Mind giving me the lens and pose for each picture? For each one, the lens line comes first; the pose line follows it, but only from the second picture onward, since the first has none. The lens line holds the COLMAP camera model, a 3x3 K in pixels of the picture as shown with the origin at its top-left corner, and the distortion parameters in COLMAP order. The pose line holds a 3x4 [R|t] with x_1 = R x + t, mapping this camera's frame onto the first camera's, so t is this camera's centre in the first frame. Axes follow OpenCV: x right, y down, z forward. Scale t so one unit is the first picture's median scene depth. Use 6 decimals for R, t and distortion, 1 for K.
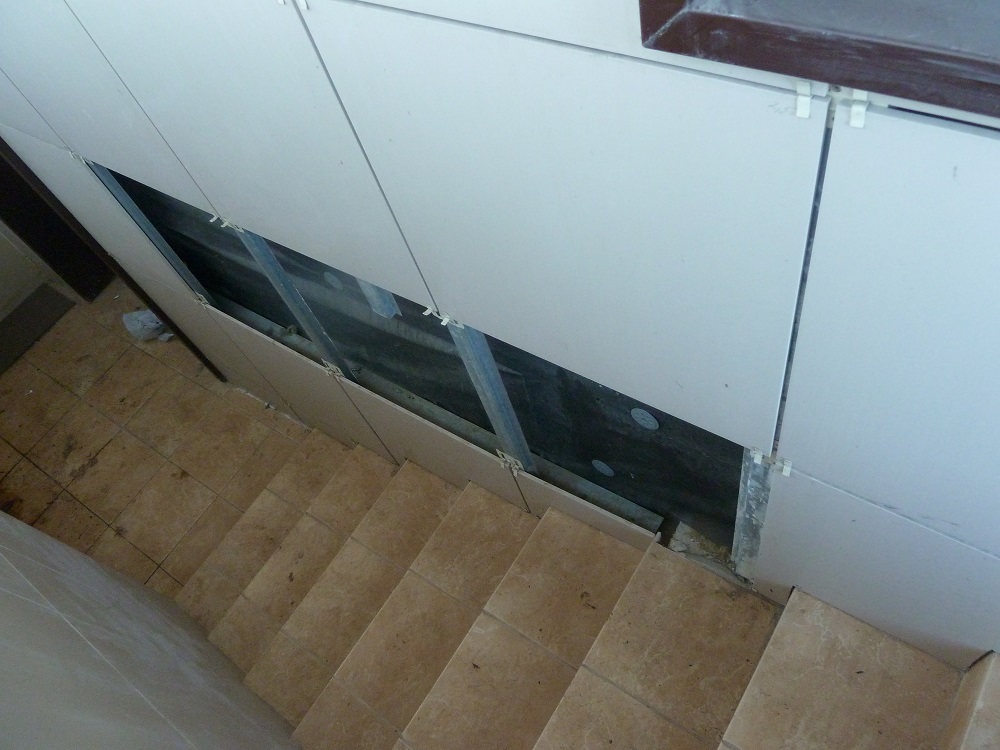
lens RADIAL K [[739.4, 0, 500.0], [0, 739.4, 375.0], [0, 0, 1]] dist [-0.032174, -0.001136]
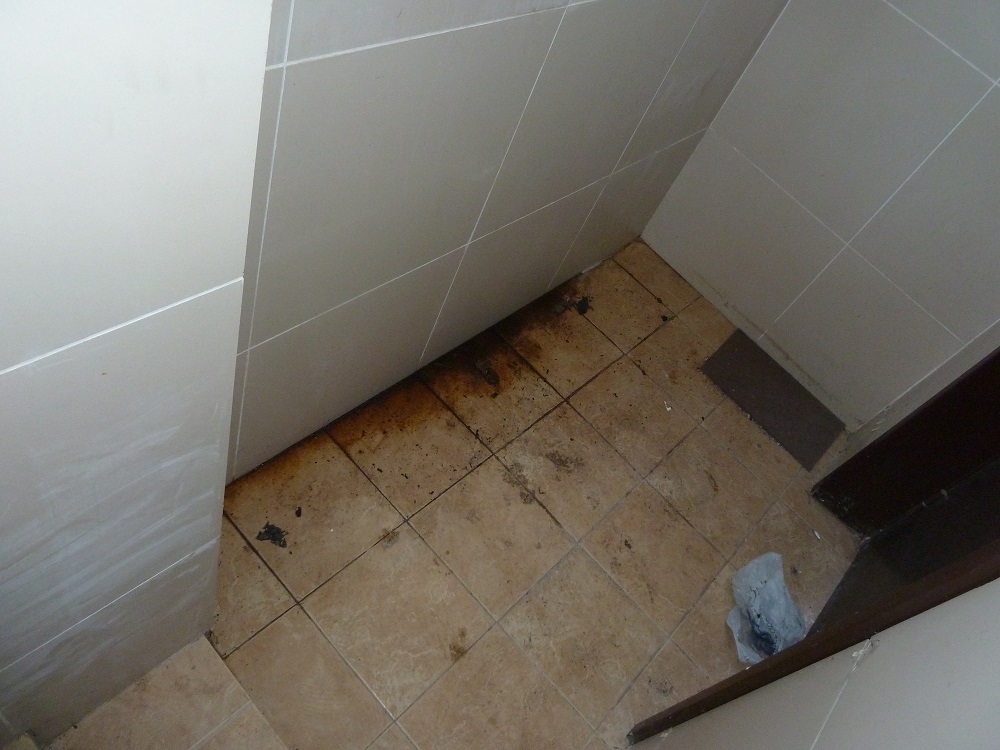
lens RADIAL K [[739.4, 0, 500.0], [0, 739.4, 375.0], [0, 0, 1]] dist [-0.032174, -0.001136]
pose [[-0.221316, 0.845584, -0.485806, -0.319132], [-0.933113, -0.038846, 0.357478, -0.084140], [0.283407, 0.532428, 0.797622, 0.409440]]
